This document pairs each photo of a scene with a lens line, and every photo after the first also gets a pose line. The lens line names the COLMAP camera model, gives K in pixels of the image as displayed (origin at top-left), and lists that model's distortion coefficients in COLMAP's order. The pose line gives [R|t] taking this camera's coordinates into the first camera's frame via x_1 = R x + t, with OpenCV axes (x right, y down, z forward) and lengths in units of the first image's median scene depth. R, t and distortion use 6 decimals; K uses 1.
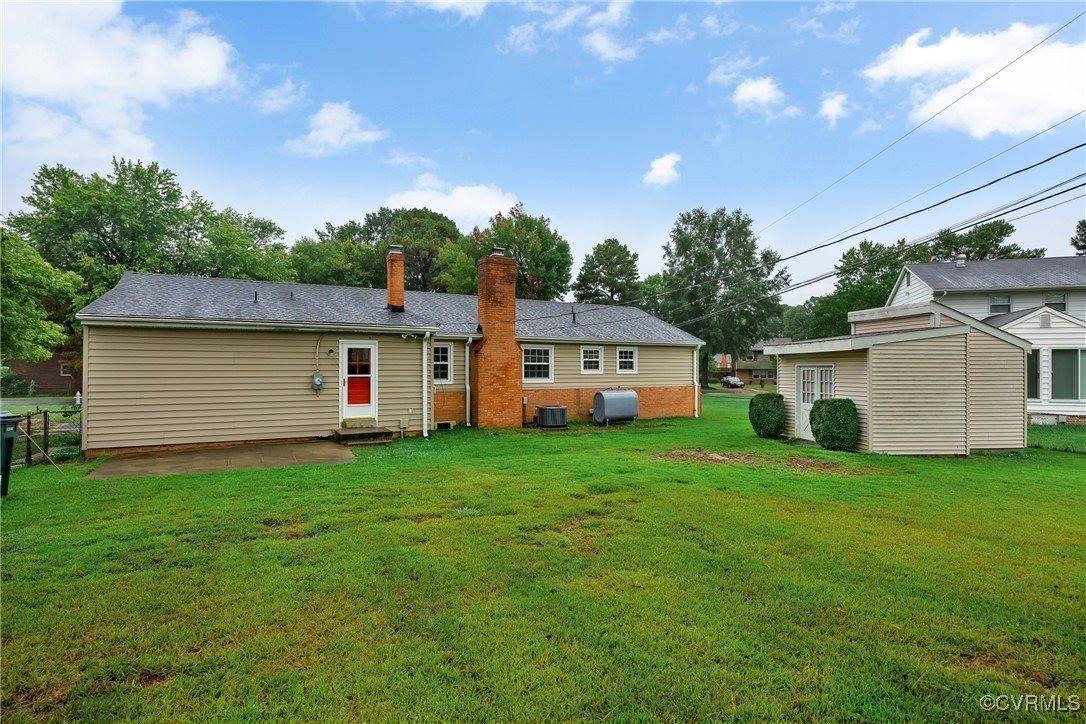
lens RADIAL K [[590.0, 0, 543.1], [0, 590.0, 364.9], [0, 0, 1]] dist [-0.019383, -0.005769]
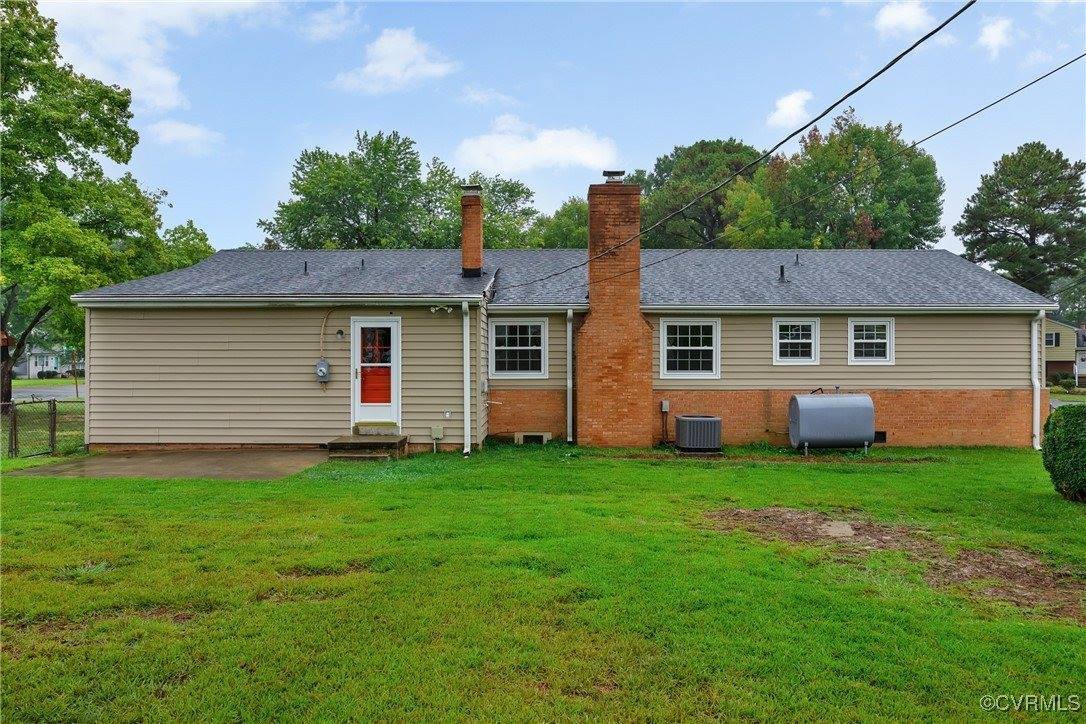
lens RADIAL K [[765.7, 0, 542.5], [0, 765.7, 365.0], [0, 0, 1]] dist [0.000845, -0.008391]
pose [[0.849222, 0.001587, -0.528033, 0.283141], [0.002631, 0.999970, 0.007237, 0.009325], [0.528029, -0.007535, 0.849193, 0.223756]]
